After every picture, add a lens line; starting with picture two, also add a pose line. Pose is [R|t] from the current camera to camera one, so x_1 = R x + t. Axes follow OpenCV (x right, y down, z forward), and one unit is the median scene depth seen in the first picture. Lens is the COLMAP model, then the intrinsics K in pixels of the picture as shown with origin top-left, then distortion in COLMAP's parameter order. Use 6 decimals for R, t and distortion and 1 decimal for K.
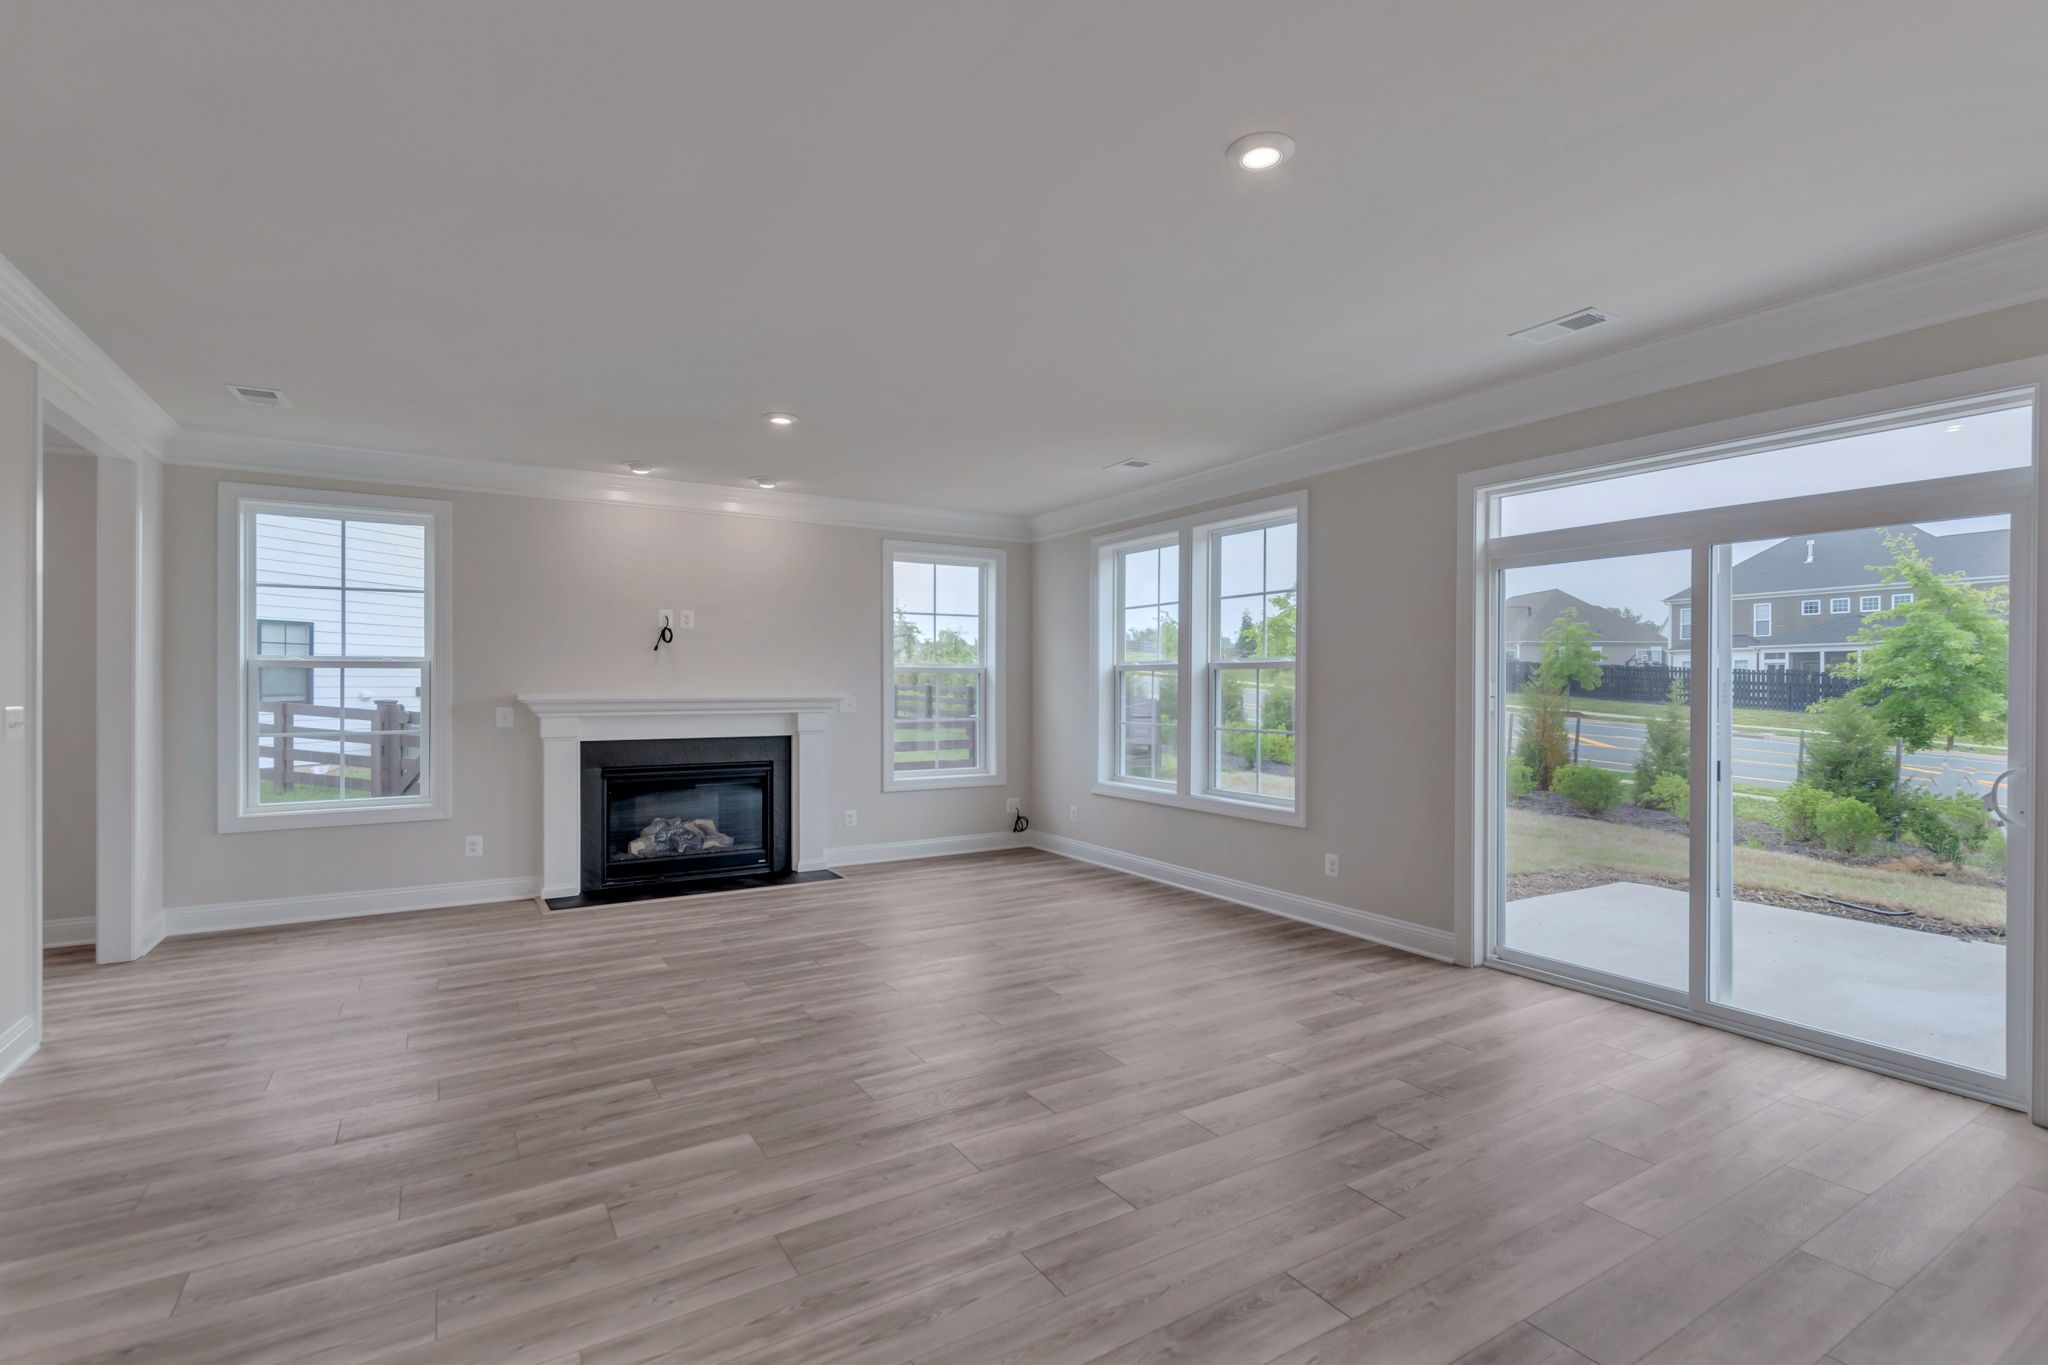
lens RADIAL K [[967.3, 0, 905.9], [0, 967.3, 685.3], [0, 0, 1]] dist [0.003090, 0.000168]
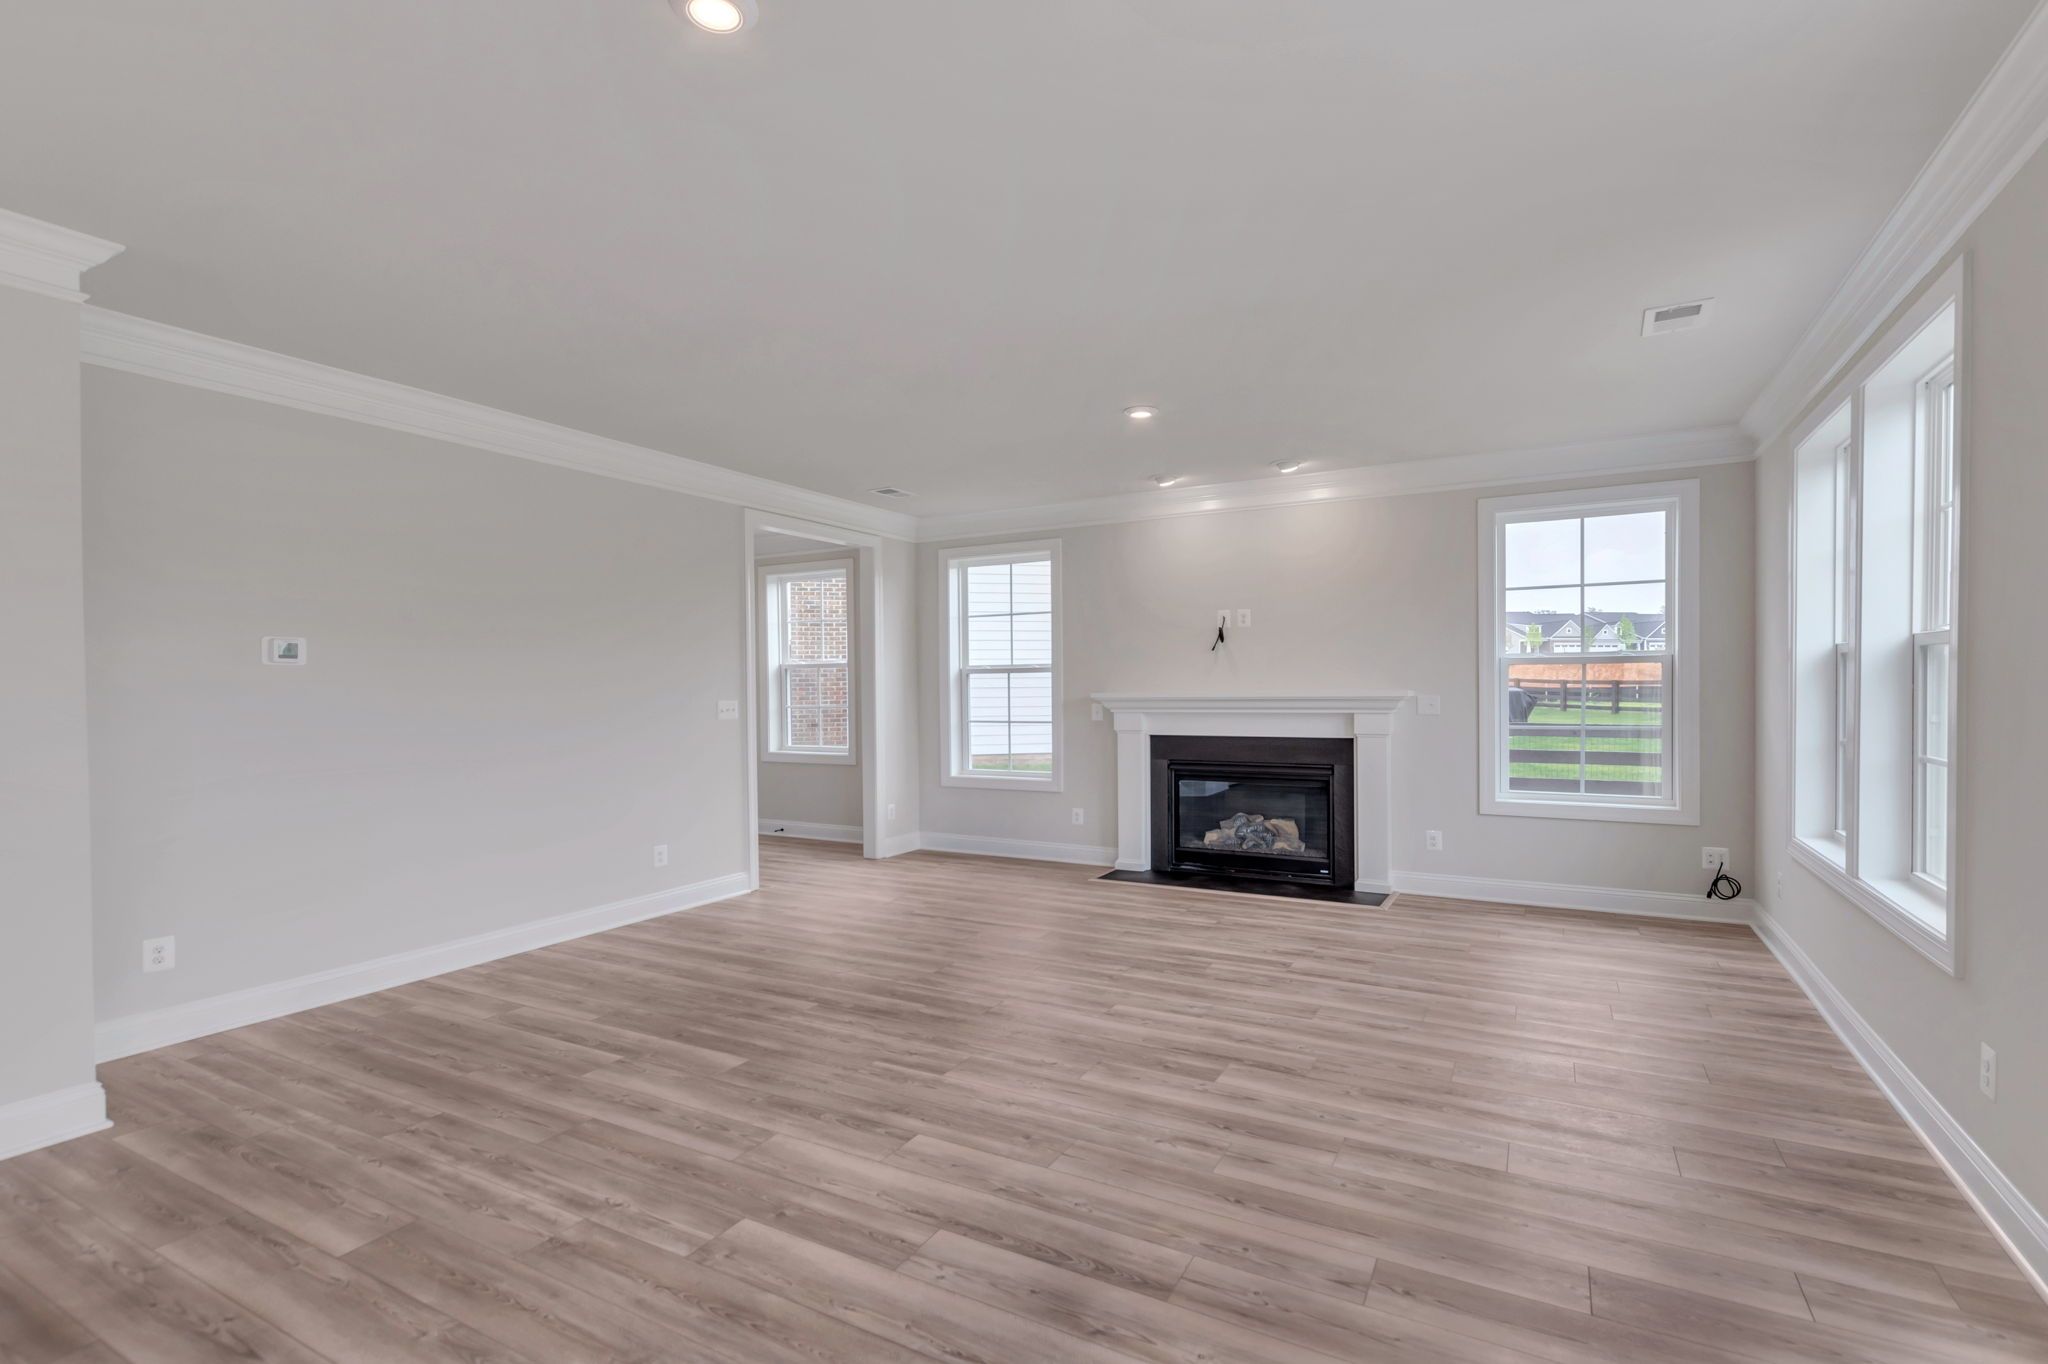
lens RADIAL K [[879.0, 0, 1019.3], [0, 879.0, 699.0], [0, 0, 1]] dist [0.001157, 0.000120]
pose [[0.545738, 0.006955, -0.837927, 0.436916], [0.009585, 0.999848, 0.014542, 0.000406], [0.837901, -0.015968, 0.545589, 0.322707]]
